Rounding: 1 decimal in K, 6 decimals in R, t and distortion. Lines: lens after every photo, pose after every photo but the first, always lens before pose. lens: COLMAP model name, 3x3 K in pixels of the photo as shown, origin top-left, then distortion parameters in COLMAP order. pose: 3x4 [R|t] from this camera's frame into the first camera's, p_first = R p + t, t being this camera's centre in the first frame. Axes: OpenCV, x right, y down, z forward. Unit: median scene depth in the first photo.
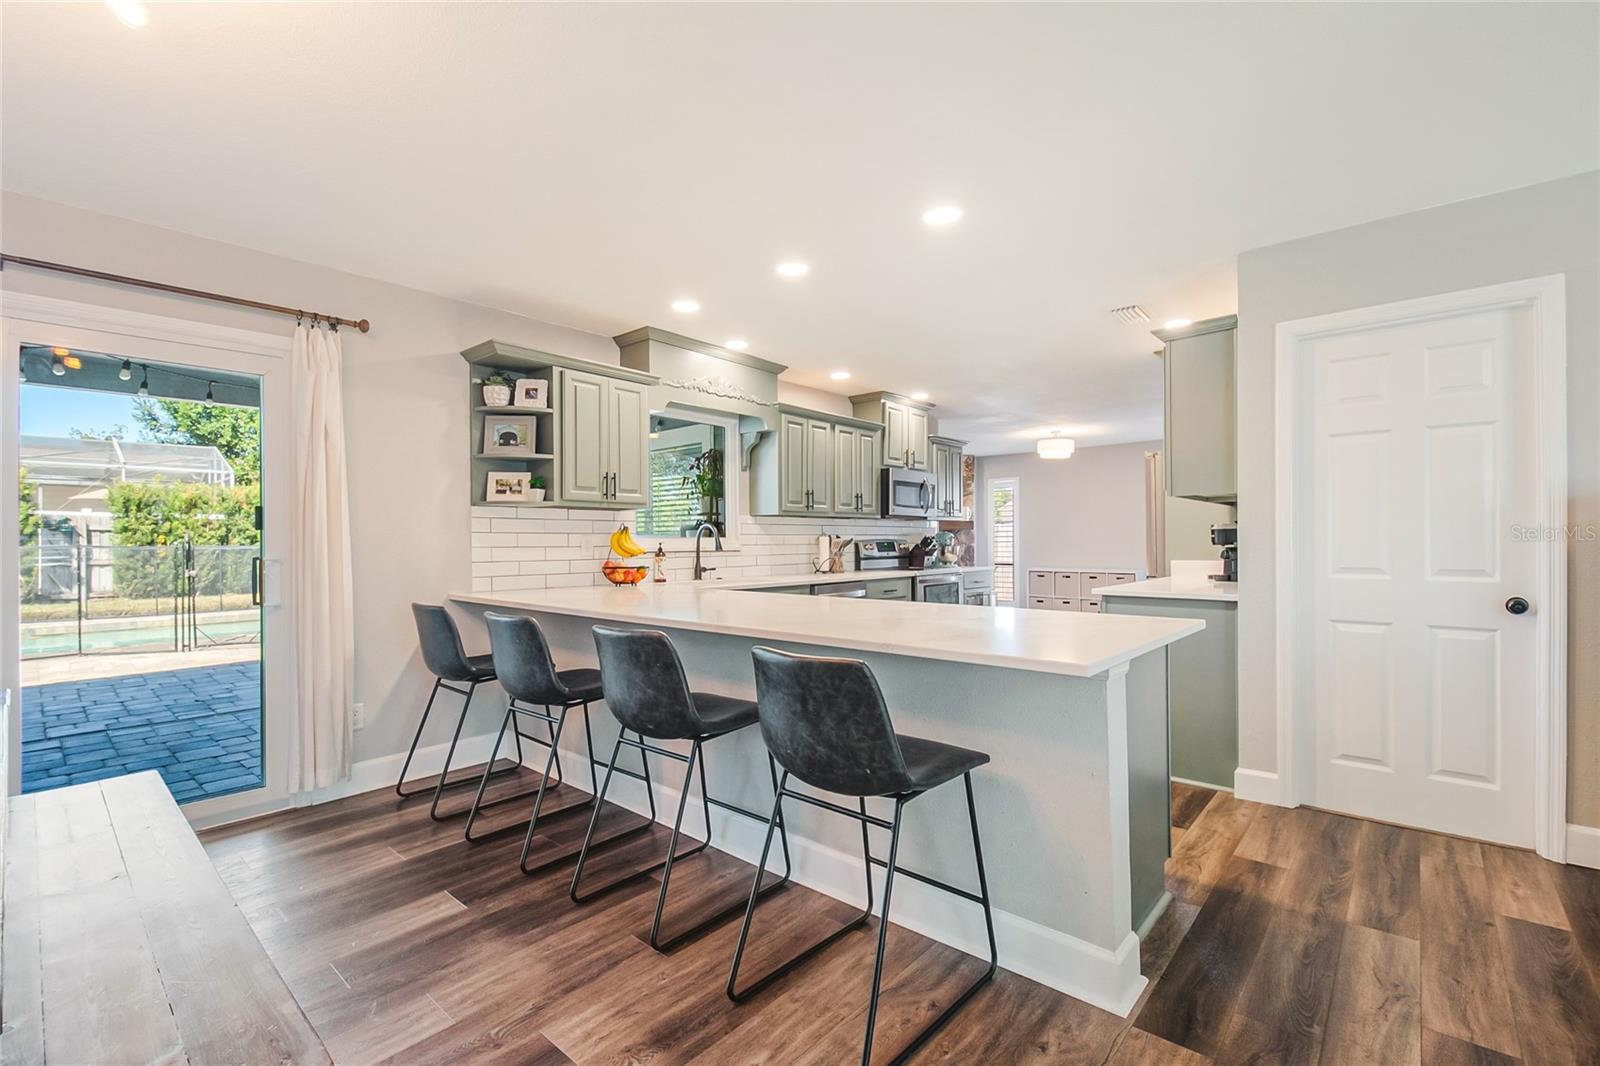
lens RADIAL K [[688.9, 0, 794.5], [0, 688.9, 548.3], [0, 0, 1]] dist [0.009341, -0.016312]
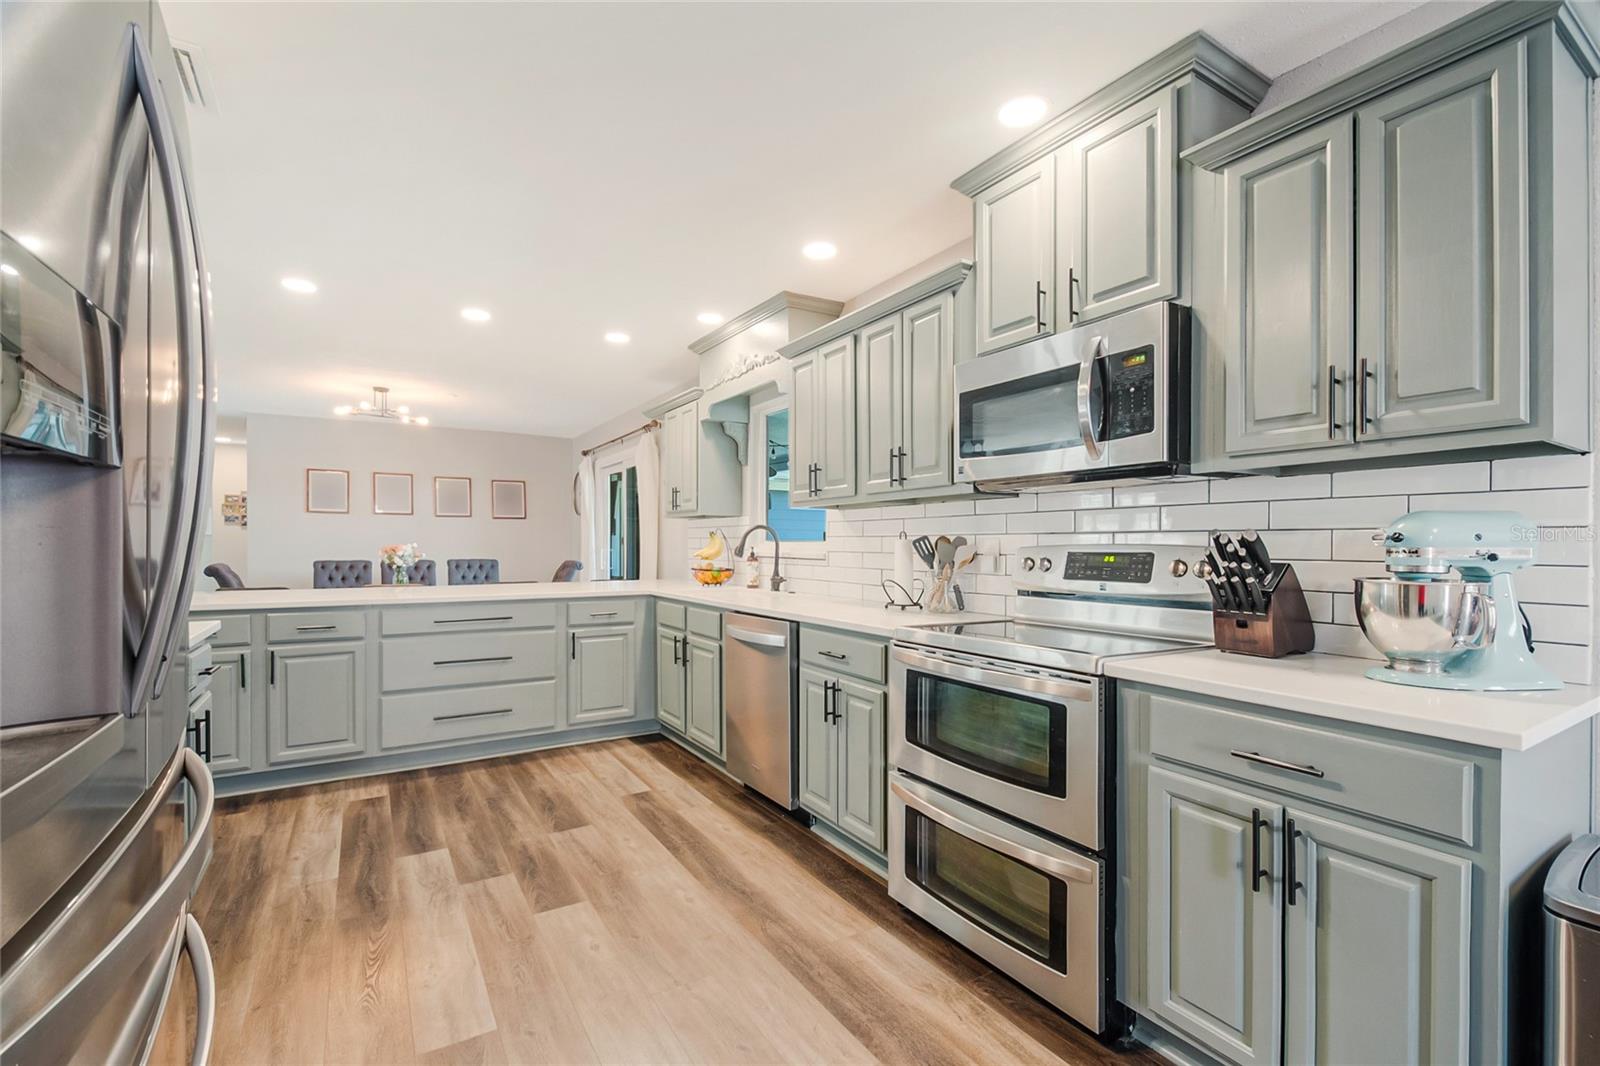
lens RADIAL K [[688.9, 0, 794.5], [0, 688.9, 548.3], [0, 0, 1]] dist [0.009341, -0.016312]
pose [[-0.239356, 0.011560, -0.970863, 0.512858], [-0.009571, 0.999852, 0.014265, -0.014033], [0.970885, 0.012707, -0.239210, 0.965996]]
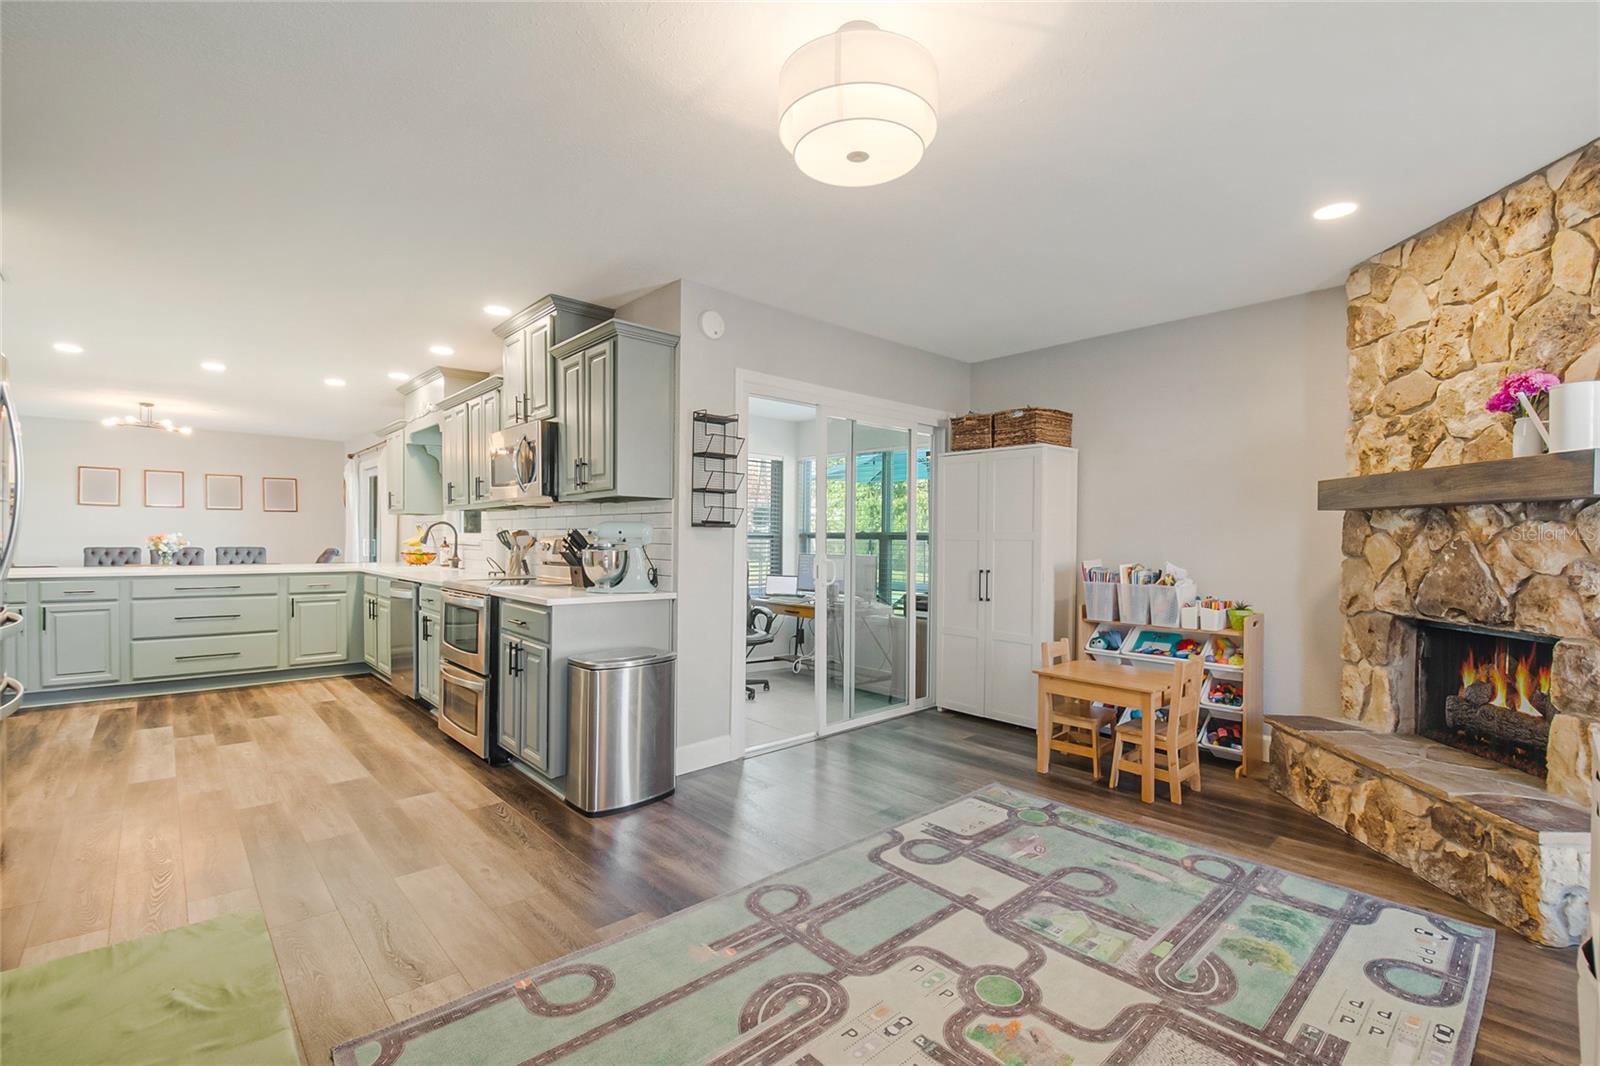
lens RADIAL K [[688.9, 0, 794.5], [0, 688.9, 548.3], [0, 0, 1]] dist [0.009341, -0.016312]
pose [[-0.057901, 0.019766, -0.998127, 0.754157], [-0.016752, 0.999644, 0.020768, -0.017070], [0.998182, 0.017923, -0.057549, 1.267516]]
